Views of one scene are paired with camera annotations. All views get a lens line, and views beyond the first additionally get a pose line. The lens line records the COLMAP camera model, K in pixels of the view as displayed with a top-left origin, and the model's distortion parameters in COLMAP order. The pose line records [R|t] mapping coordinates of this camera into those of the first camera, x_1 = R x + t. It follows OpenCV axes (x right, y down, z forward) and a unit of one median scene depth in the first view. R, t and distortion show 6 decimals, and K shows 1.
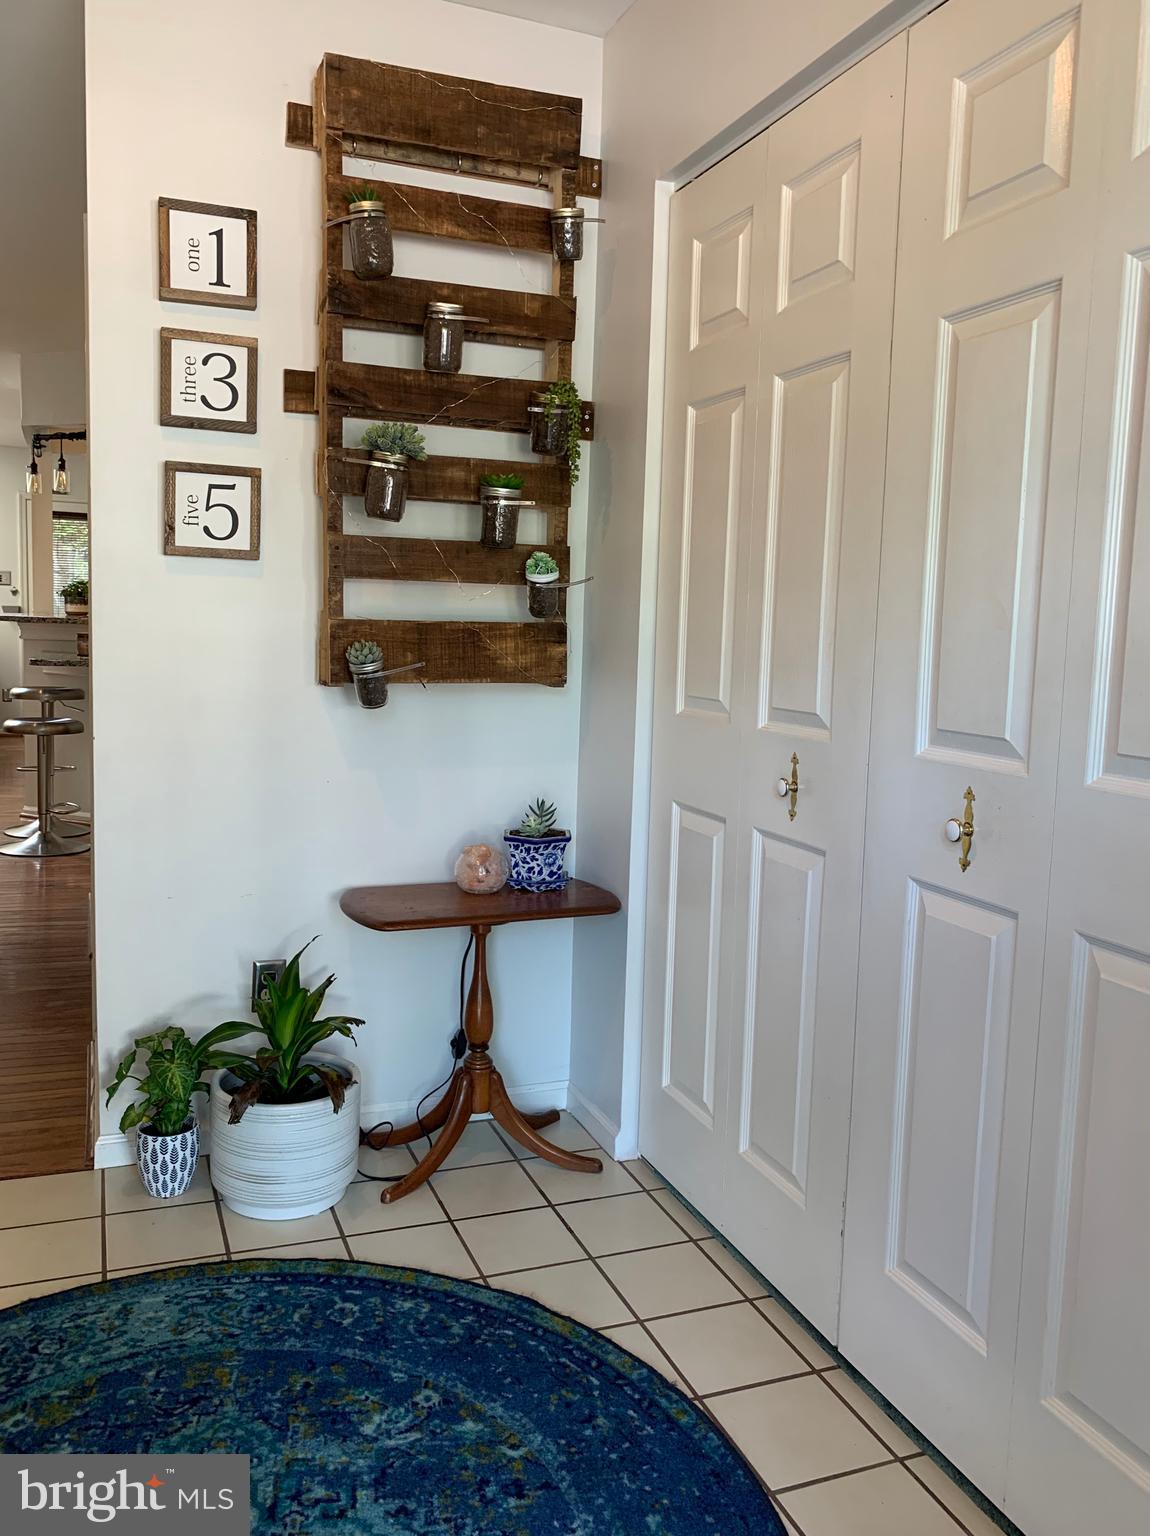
lens RADIAL K [[1189.0, 0, 572.5], [0, 1189.0, 760.5], [0, 0, 1]] dist [0.040102, -0.053588]
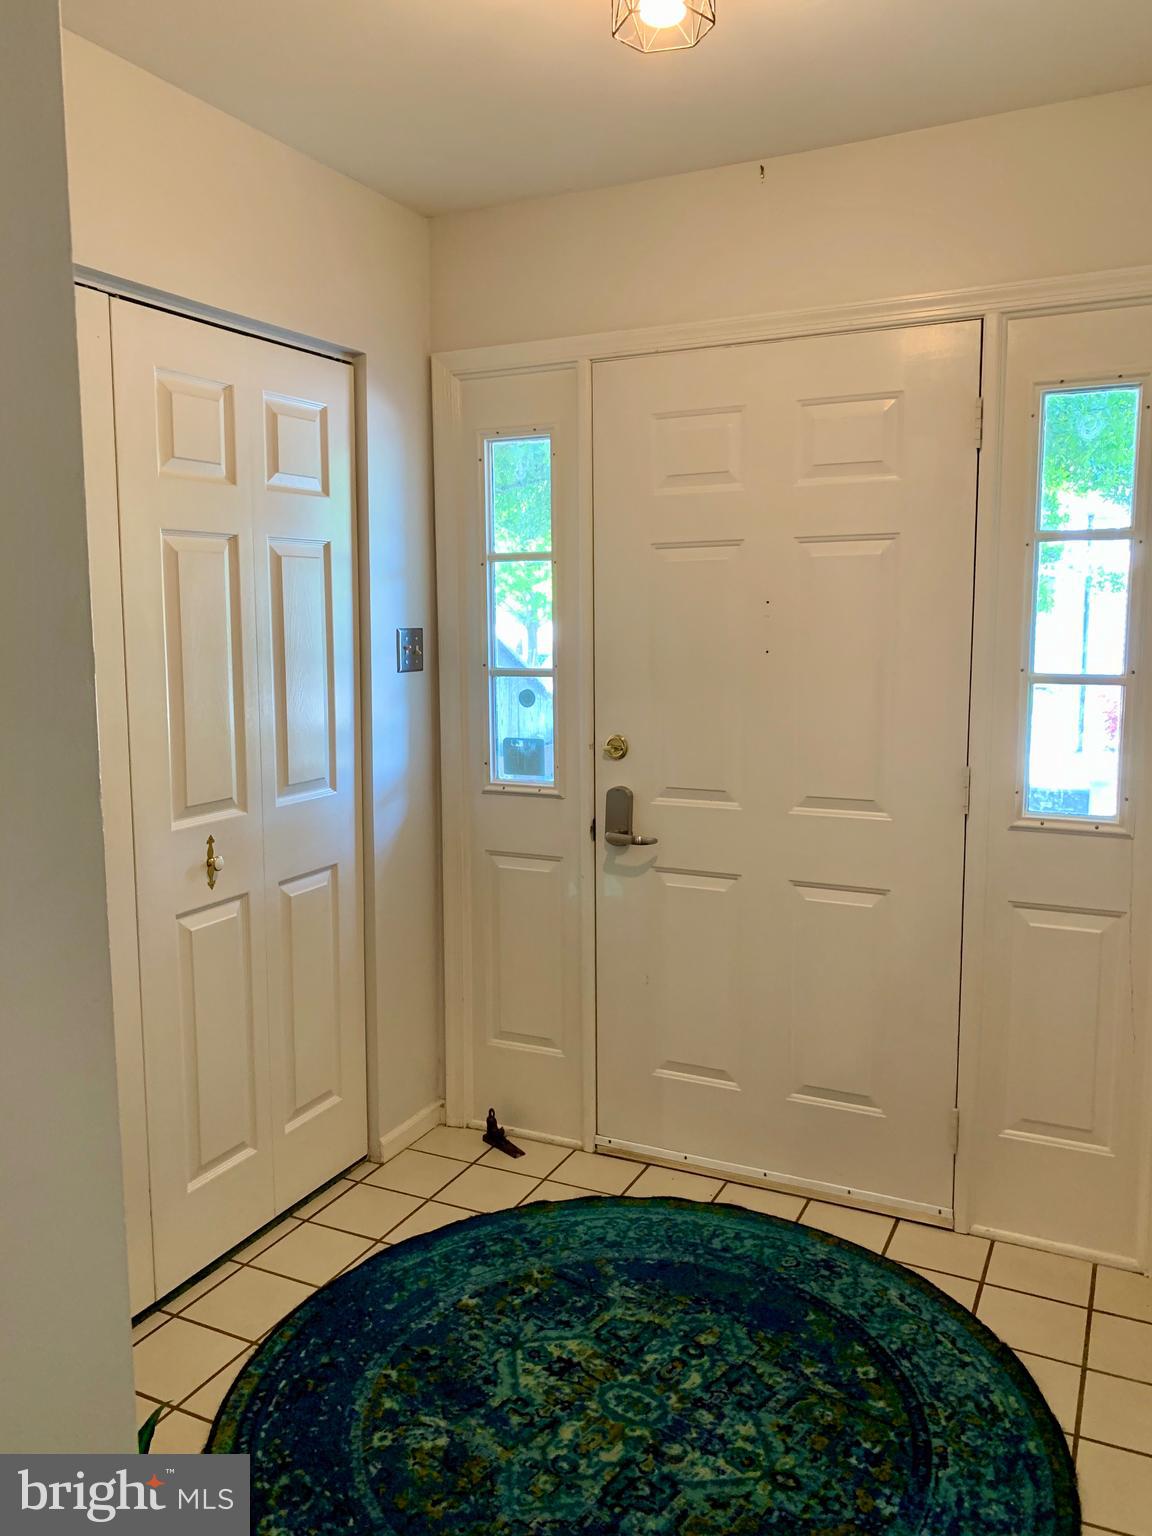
lens RADIAL K [[1189.0, 0, 573.2], [0, 1189.0, 767.7], [0, 0, 1]] dist [0.040102, -0.053588]
pose [[-0.680658, -0.127567, 0.721410, -1.095882], [0.059907, 0.971733, 0.228354, -0.387672], [-0.730148, 0.198648, -0.653776, 1.634508]]
